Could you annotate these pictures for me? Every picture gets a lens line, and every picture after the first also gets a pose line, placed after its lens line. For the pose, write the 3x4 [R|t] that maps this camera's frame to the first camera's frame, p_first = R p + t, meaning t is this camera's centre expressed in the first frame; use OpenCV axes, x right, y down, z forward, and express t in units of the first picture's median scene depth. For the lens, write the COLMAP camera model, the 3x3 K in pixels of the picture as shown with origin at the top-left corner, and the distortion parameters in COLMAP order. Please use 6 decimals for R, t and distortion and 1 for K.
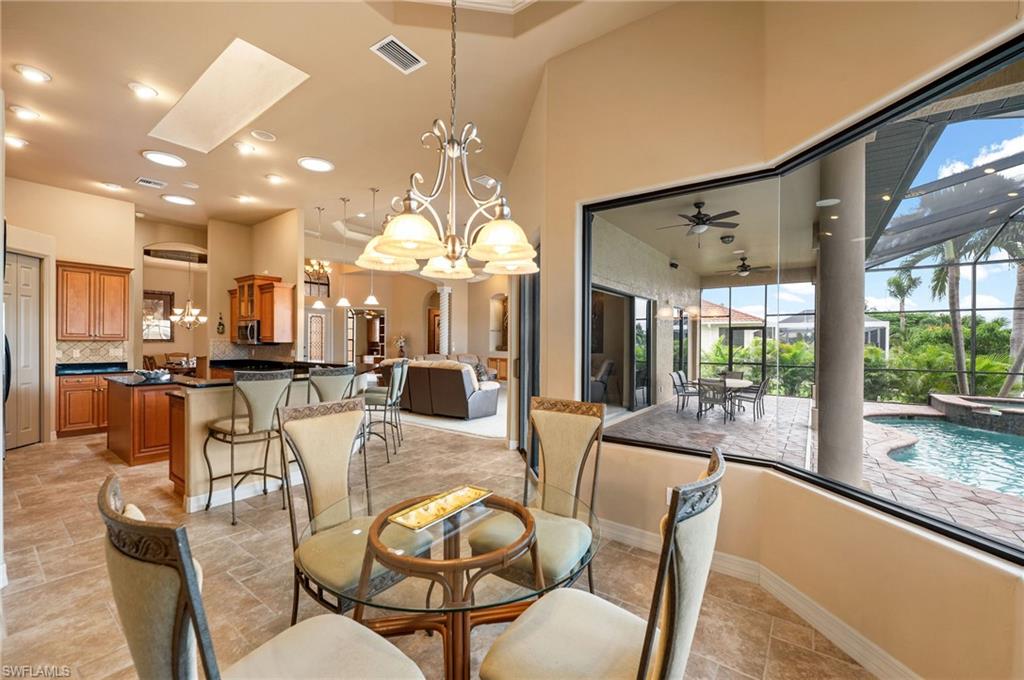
lens RADIAL K [[412.4, 0, 518.8], [0, 412.4, 345.7], [0, 0, 1]] dist [-0.007161, 0.001091]
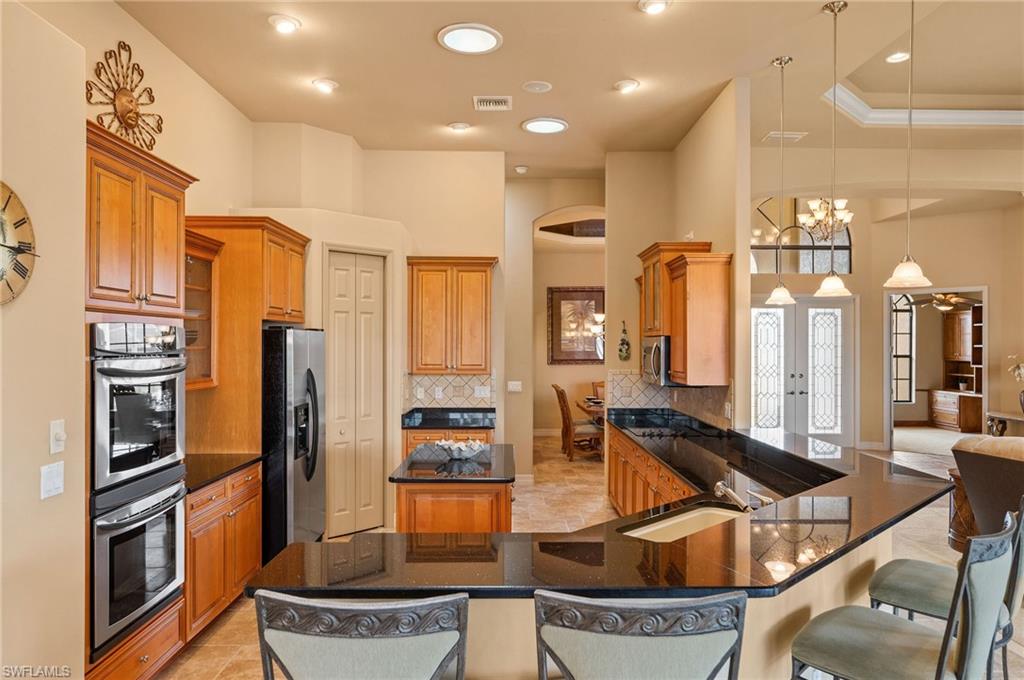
lens RADIAL K [[682.9, 0, 511.3], [0, 682.9, 342.1], [0, 0, 1]] dist [-0.006362, -0.001094]
pose [[0.595745, -0.008923, -0.803124, -0.064998], [-0.005131, 0.999876, -0.014915, -0.026936], [0.803157, 0.013006, 0.595625, 0.242868]]
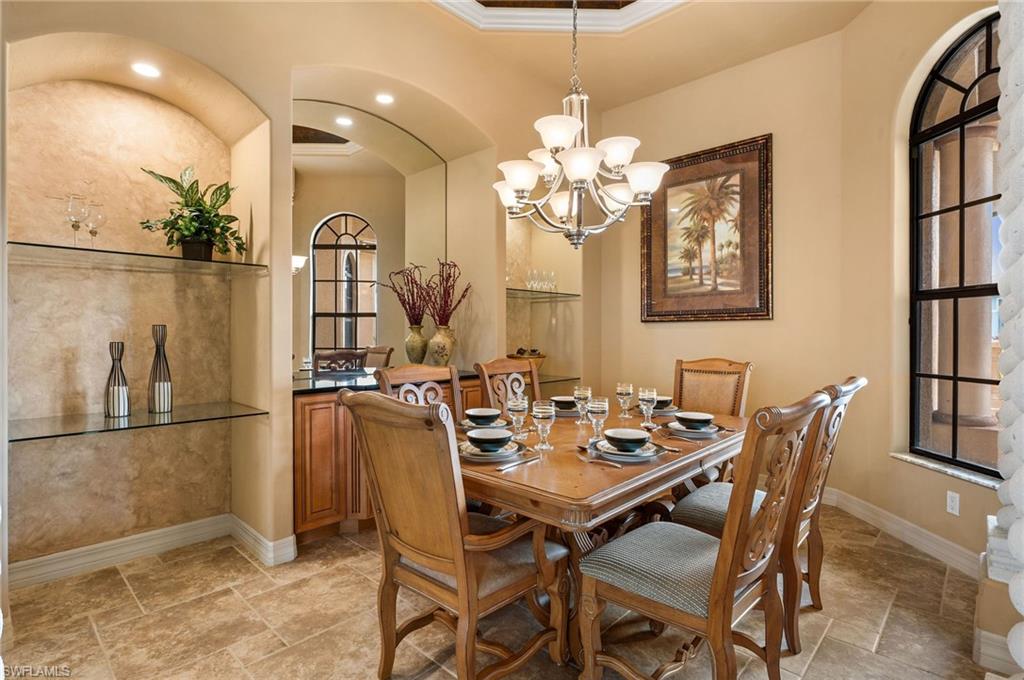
lens RADIAL K [[508.7, 0, 509.4], [0, 508.7, 319.6], [0, 0, 1]] dist [-0.002502, -0.000176]
pose [[-0.143416, -0.029250, -0.989230, -0.504922], [-0.009820, 0.999556, -0.028132, 0.003403], [0.989614, 0.005680, -0.143640, 0.911330]]
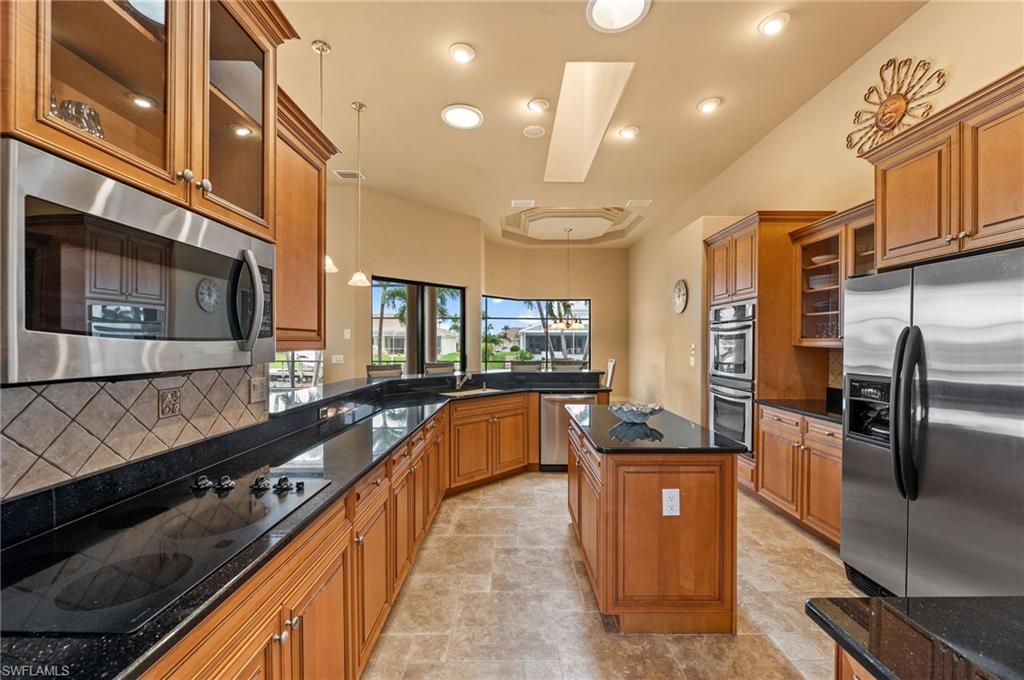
lens RADIAL K [[412.4, 0, 511.6], [0, 412.4, 346.2], [0, 0, 1]] dist [-0.007161, 0.001091]
pose [[-0.582760, -0.013817, 0.812527, -0.564980], [0.001149, 0.999840, 0.017826, -0.009722], [-0.812643, 0.011322, -0.582651, 0.655719]]
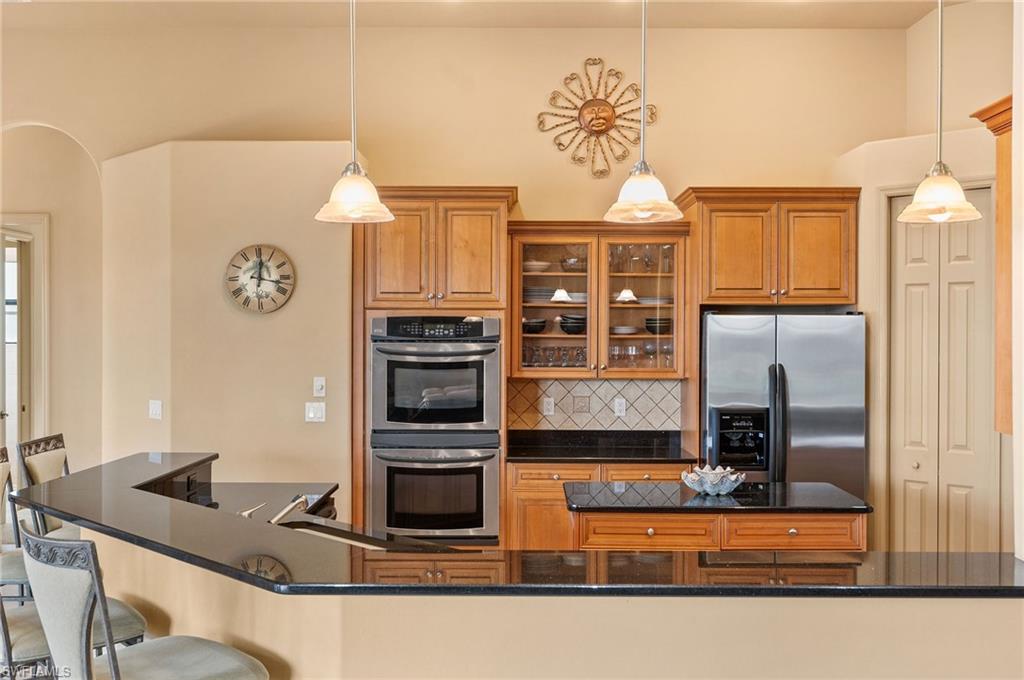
lens RADIAL K [[1055.7, 0, 516.3], [0, 1055.7, 338.0], [0, 0, 1]] dist [0.025015, 0.000000]
pose [[-0.814867, -0.006971, -0.579606, -0.084632], [-0.013188, 0.999892, 0.006516, -0.030486], [0.579498, 0.012954, -0.814871, 0.780578]]
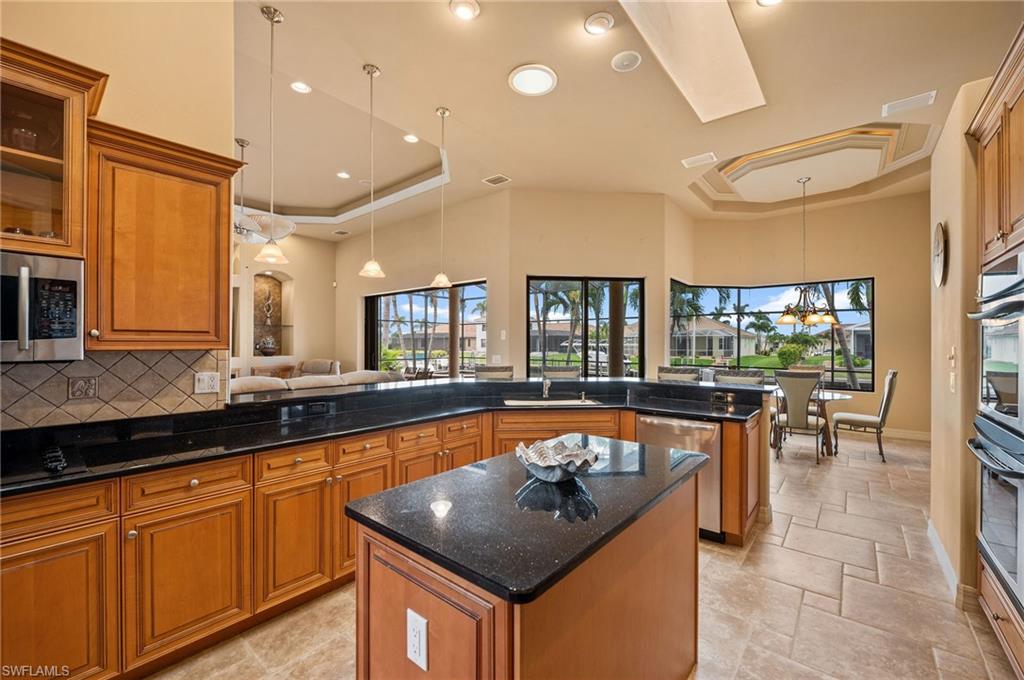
lens RADIAL K [[412.4, 0, 508.4], [0, 412.4, 344.2], [0, 0, 1]] dist [-0.007161, 0.001091]
pose [[0.075442, -0.009899, 0.997101, -0.555840], [0.004119, 0.999945, 0.009616, -0.009039], [-0.997142, 0.003382, 0.075478, 0.468468]]
